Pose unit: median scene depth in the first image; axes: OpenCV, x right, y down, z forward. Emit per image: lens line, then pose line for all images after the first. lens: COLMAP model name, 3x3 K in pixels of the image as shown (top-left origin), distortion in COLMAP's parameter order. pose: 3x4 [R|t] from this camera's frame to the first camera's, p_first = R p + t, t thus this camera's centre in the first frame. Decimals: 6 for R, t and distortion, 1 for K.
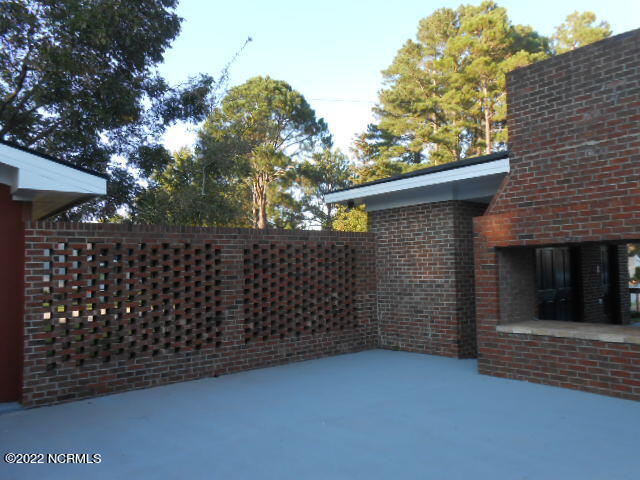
lens RADIAL K [[502.9, 0, 320.0], [0, 502.9, 240.0], [0, 0, 1]] dist [-0.030521, 0.045779]
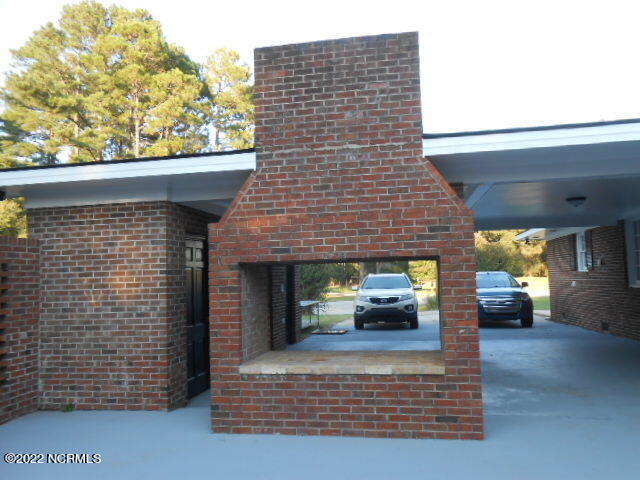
lens RADIAL K [[502.9, 0, 320.0], [0, 502.9, 240.0], [0, 0, 1]] dist [-0.030521, 0.045779]
pose [[0.760532, 0.047348, 0.647572, -0.042257], [-0.024048, 0.998707, -0.044779, 0.007069], [-0.648855, 0.018484, 0.760687, 0.236413]]
